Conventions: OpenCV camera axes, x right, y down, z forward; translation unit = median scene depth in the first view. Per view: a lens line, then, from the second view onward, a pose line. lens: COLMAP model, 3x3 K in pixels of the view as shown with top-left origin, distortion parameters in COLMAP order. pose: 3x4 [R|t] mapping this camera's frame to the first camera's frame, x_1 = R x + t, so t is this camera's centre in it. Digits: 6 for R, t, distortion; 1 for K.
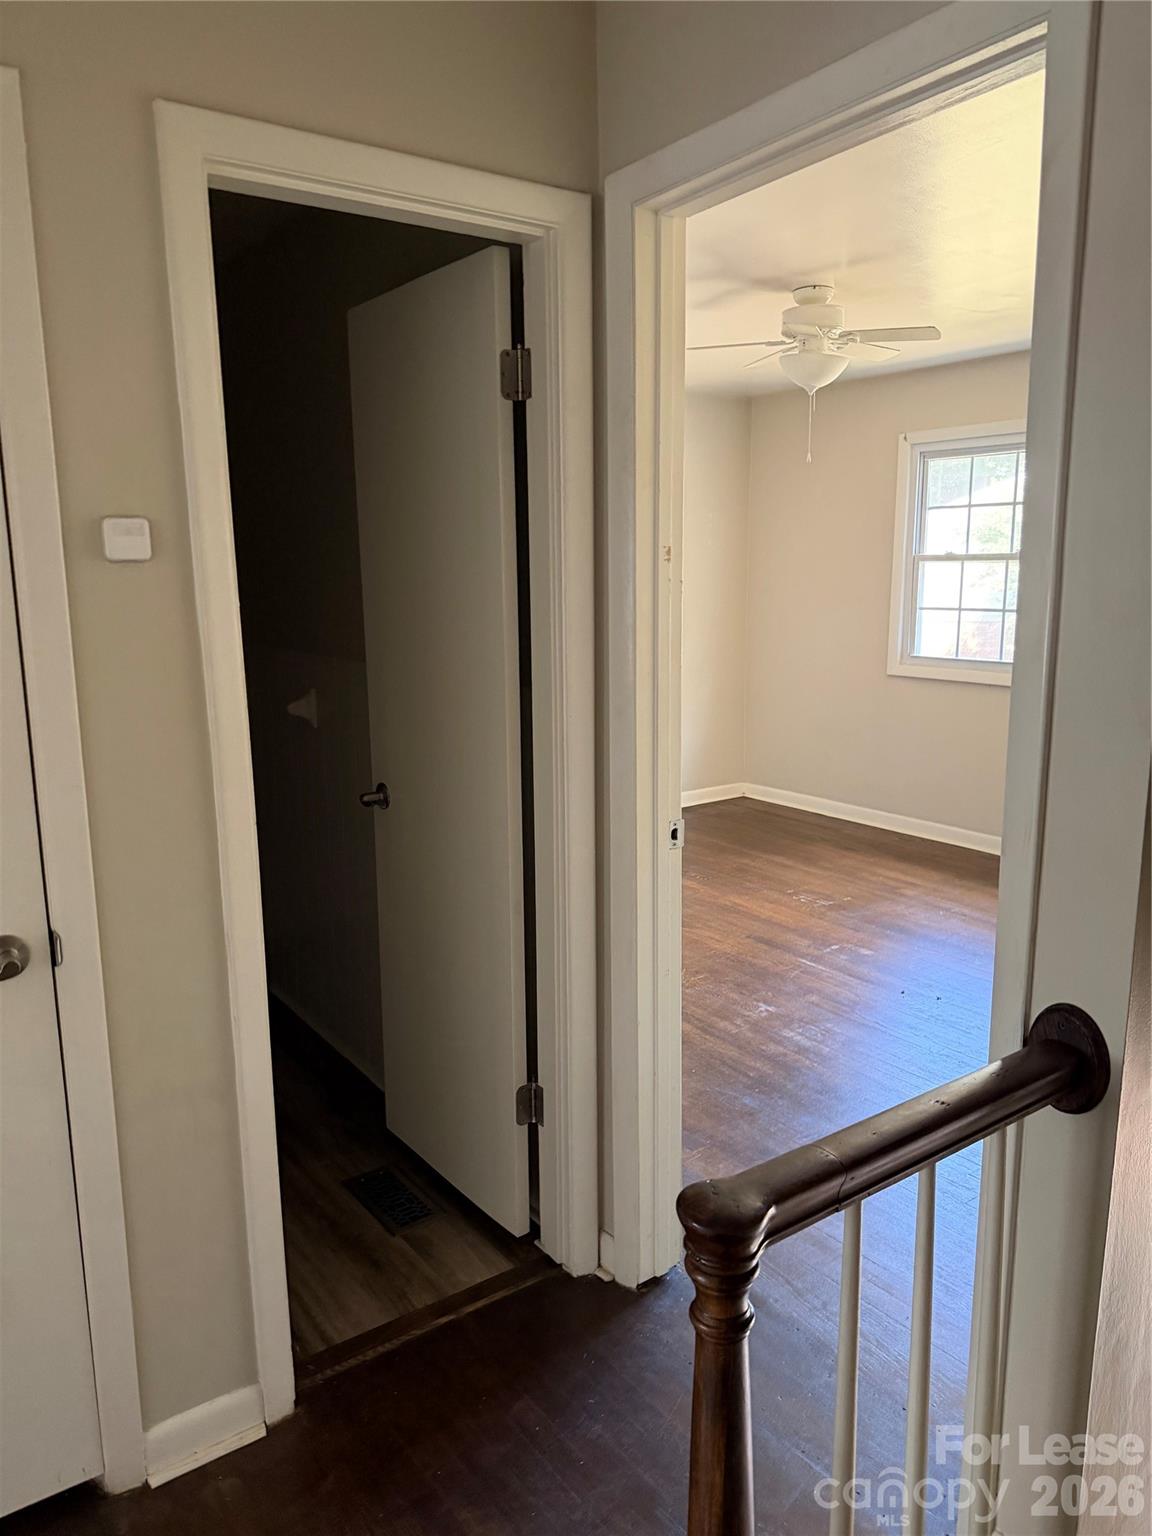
lens RADIAL K [[1093.4, 0, 577.6], [0, 1093.4, 768.7], [0, 0, 1]] dist [0.008236, -0.017961]
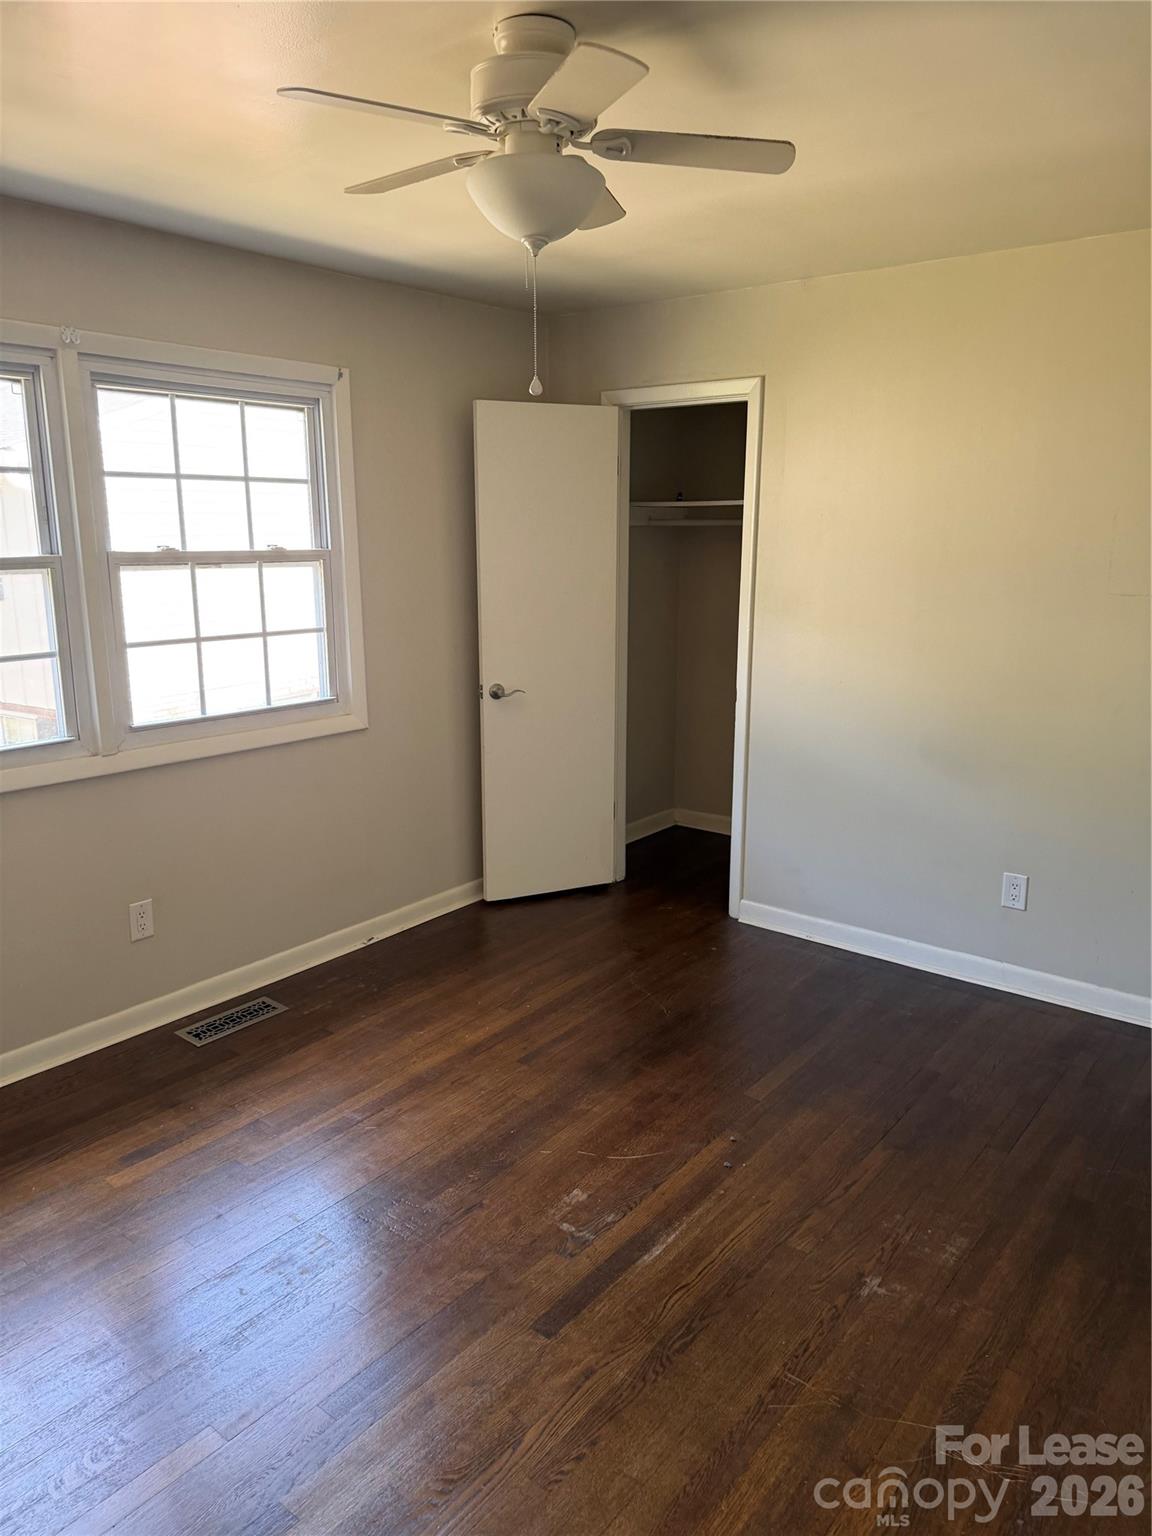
lens RADIAL K [[1093.4, 0, 576.4], [0, 1093.4, 766.7], [0, 0, 1]] dist [0.008236, -0.017961]
pose [[-0.285031, -0.211764, 0.934833, -0.237032], [0.175941, 0.947160, 0.268201, -0.205354], [-0.942232, 0.240922, -0.232712, 0.964302]]
